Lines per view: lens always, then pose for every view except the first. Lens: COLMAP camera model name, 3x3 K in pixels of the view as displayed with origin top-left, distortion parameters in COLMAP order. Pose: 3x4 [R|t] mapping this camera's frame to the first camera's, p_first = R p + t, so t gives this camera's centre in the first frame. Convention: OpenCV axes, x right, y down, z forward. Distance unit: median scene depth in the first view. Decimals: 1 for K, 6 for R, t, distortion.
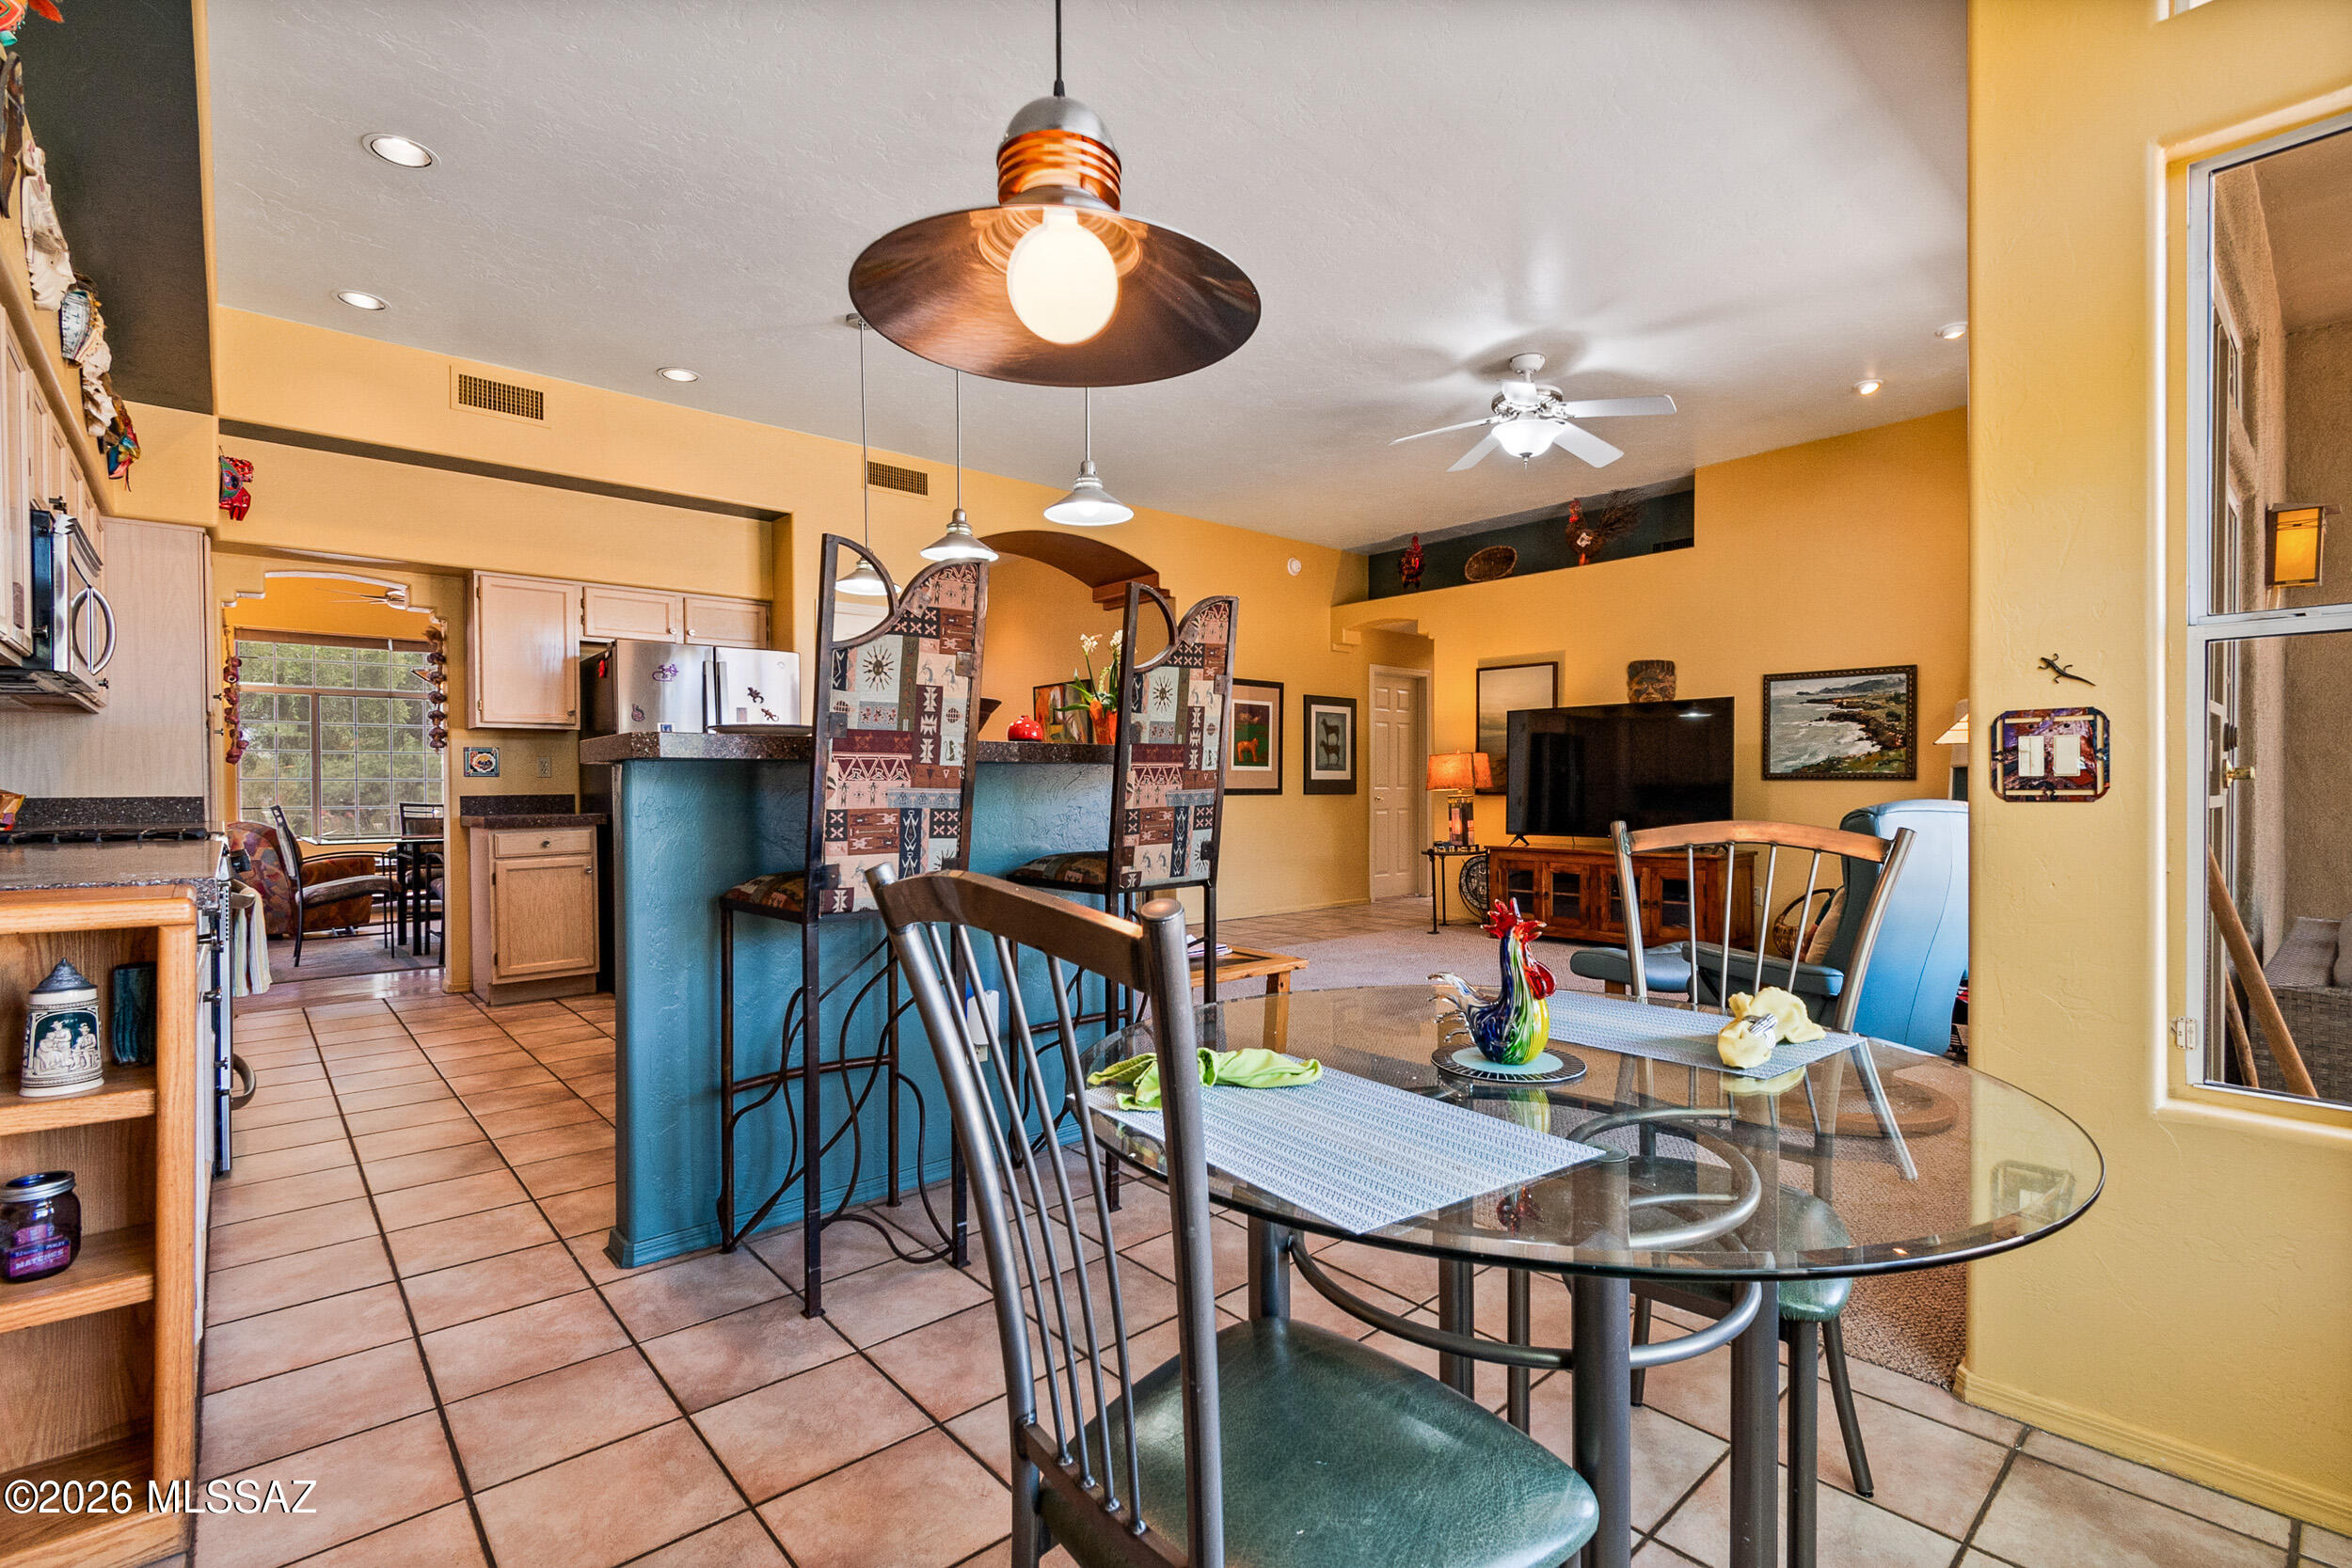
lens RADIAL K [[1051.7, 0, 1187.4], [0, 1051.7, 789.1], [0, 0, 1]] dist [0.002315, -0.000062]
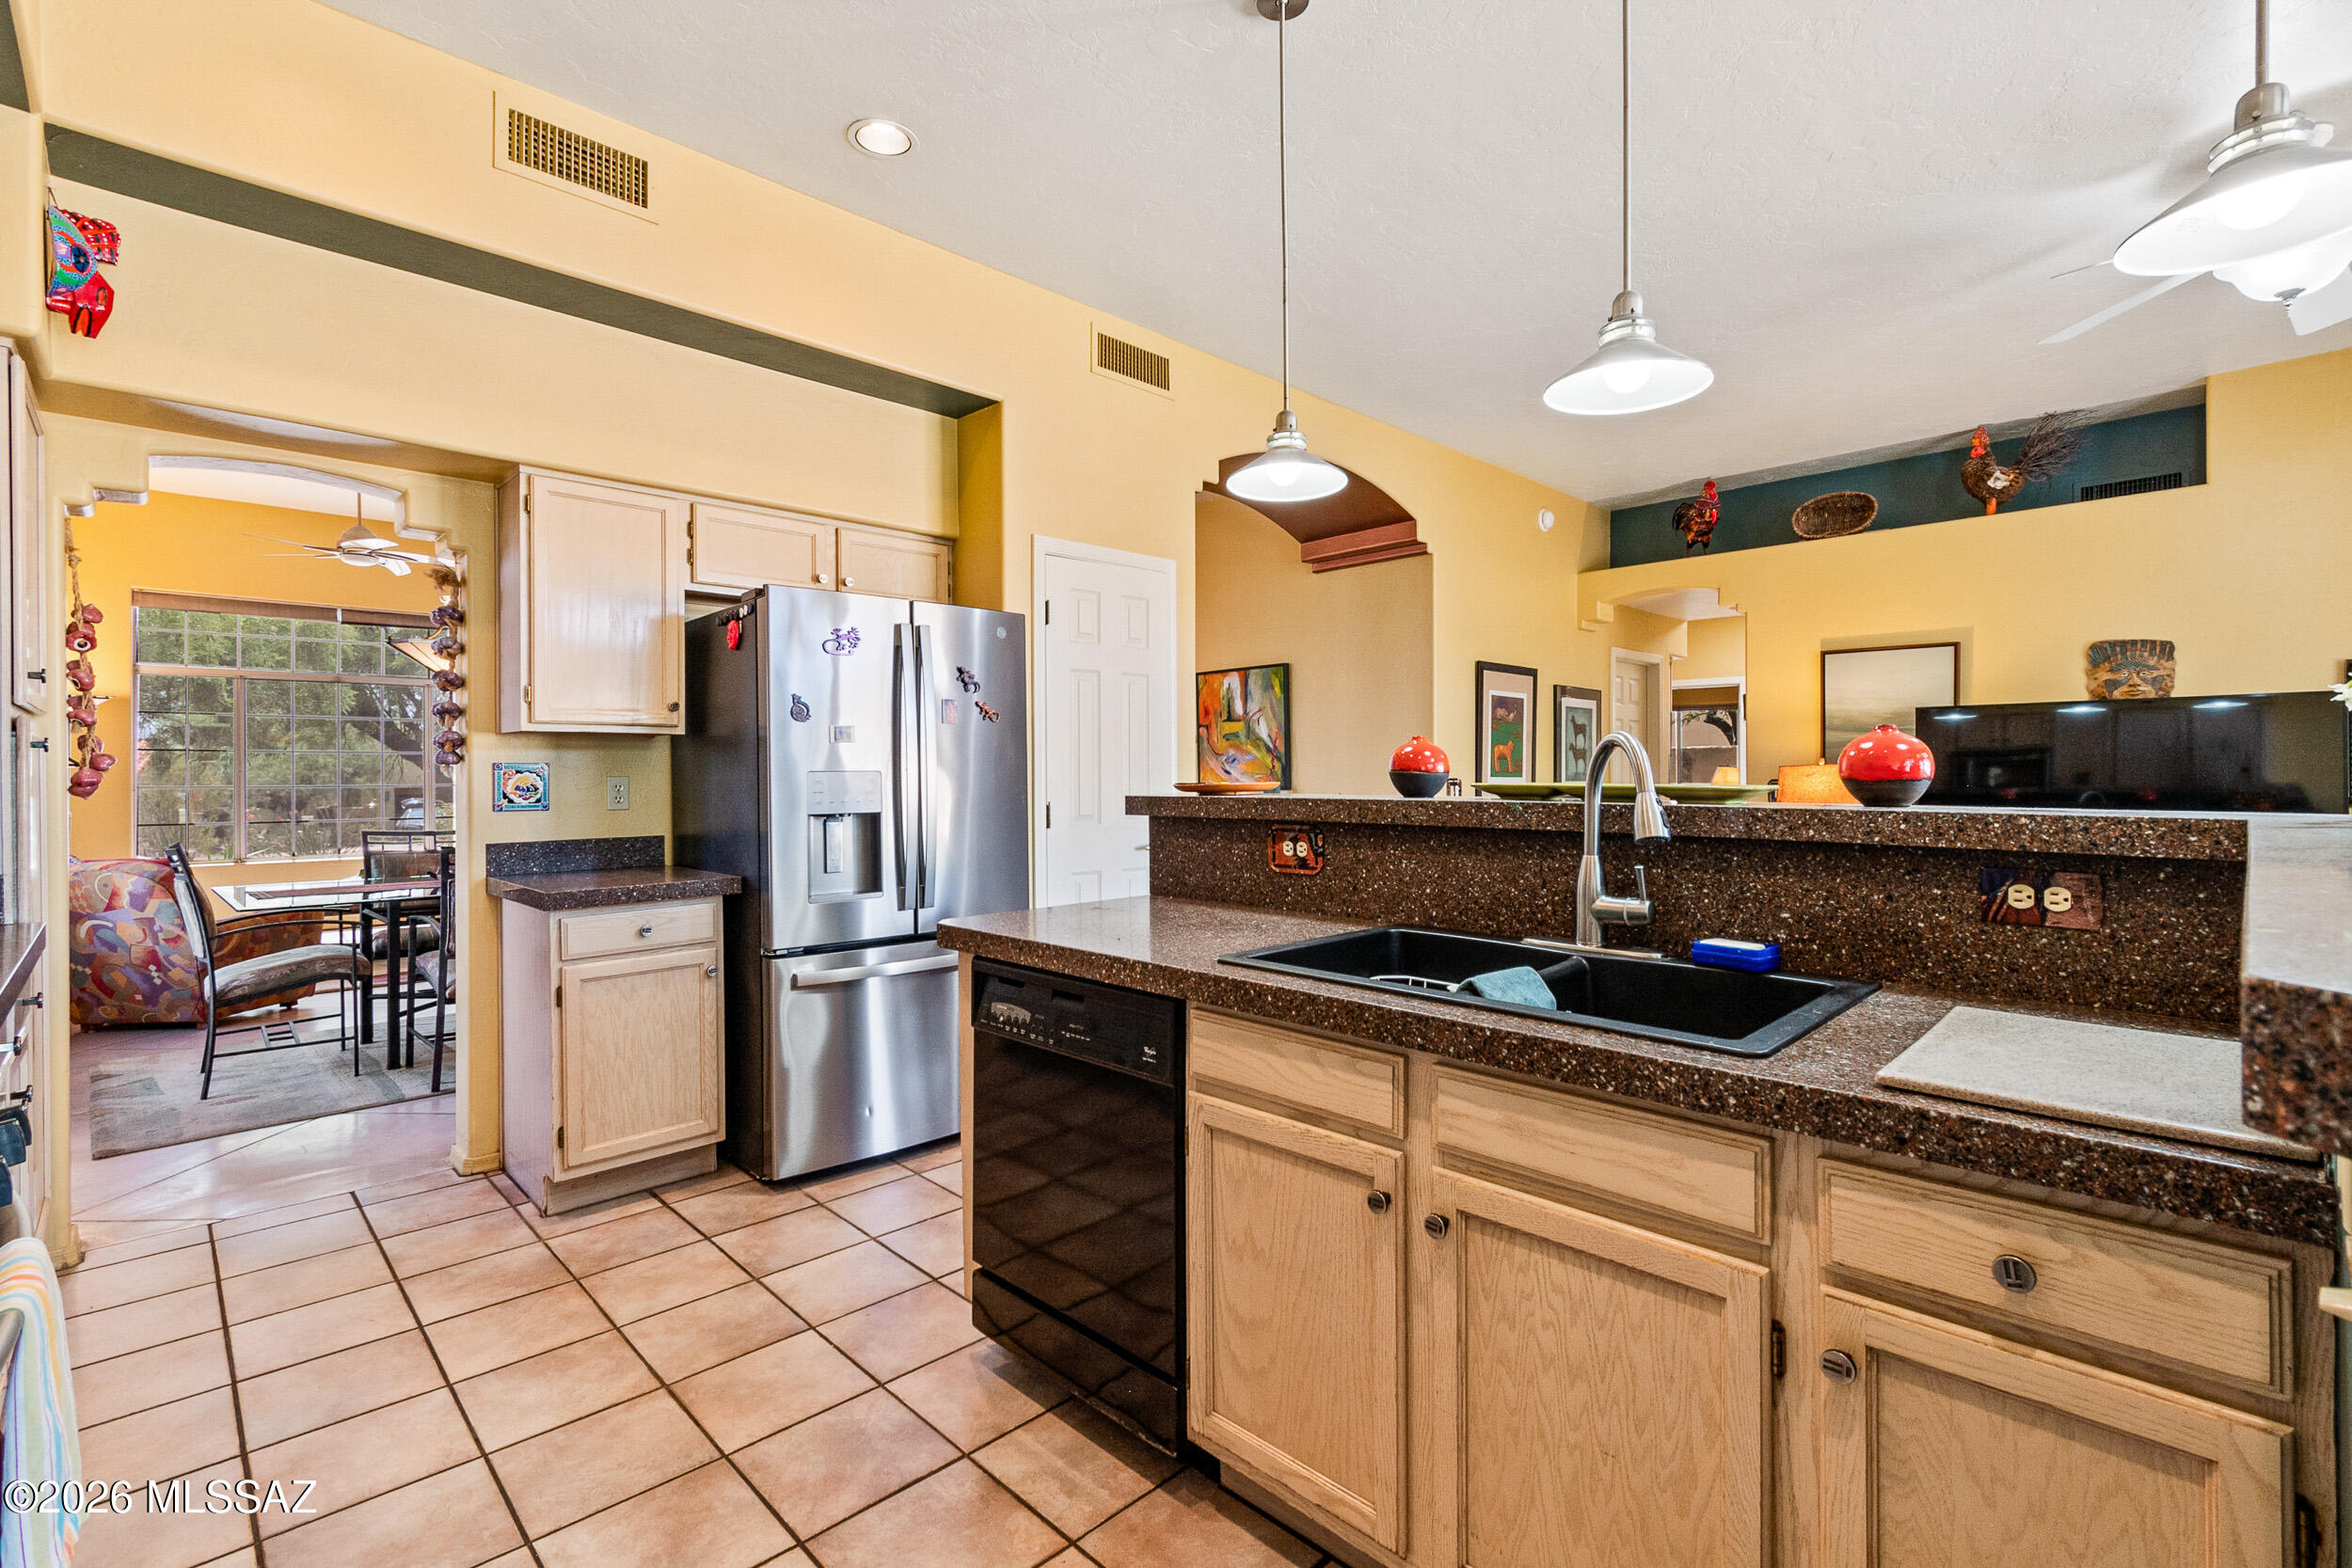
lens RADIAL K [[1040.7, 0, 1182.2], [0, 1040.7, 766.6], [0, 0, 1]] dist [0.001392, 0.001056]
pose [[0.999082, 0.001766, 0.042804, -0.294578], [-0.001273, 0.999933, -0.011535, -0.029251], [-0.042822, 0.011469, 0.999017, 0.357698]]
